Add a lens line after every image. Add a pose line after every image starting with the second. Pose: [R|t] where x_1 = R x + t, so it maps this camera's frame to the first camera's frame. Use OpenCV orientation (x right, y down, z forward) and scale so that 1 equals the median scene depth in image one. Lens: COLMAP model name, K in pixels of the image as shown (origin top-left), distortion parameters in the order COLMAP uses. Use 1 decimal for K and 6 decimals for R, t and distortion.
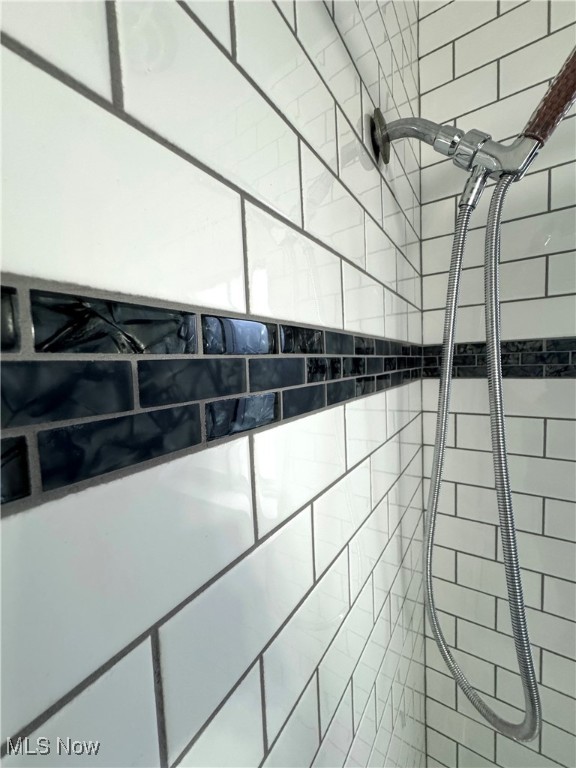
lens RADIAL K [[301.1, 0, 301.0], [0, 301.1, 380.6], [0, 0, 1]] dist [0.000221, 0.000036]
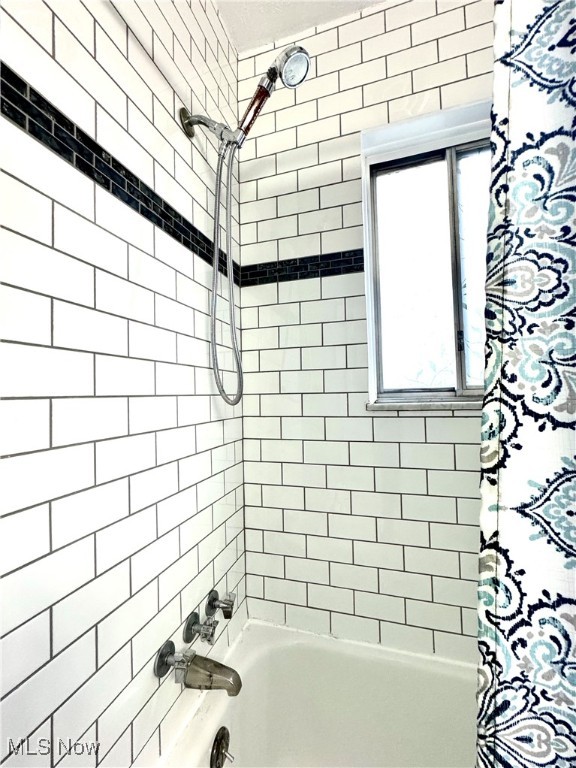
lens RADIAL K [[309.5, 0, 292.1], [0, 309.5, 382.2], [0, 0, 1]] dist [0.000991, 0.000358]
pose [[0.964367, 0.026283, 0.263261, 0.511021], [0.001357, 0.994549, -0.104262, 1.336334], [-0.264566, 0.100905, 0.959074, -1.172389]]
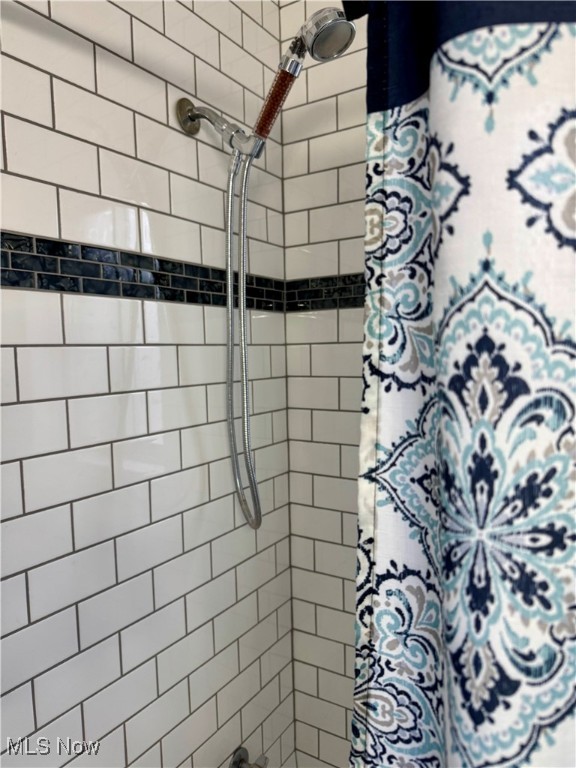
lens RADIAL K [[528.5, 0, 308.5], [0, 528.5, 386.1], [0, 0, 1]] dist [-0.004429, -0.003467]
pose [[0.999849, 0.012822, 0.011735, 0.941952], [-0.012946, 0.999861, 0.010547, 0.465046], [-0.011599, -0.010697, 0.999876, -1.702489]]
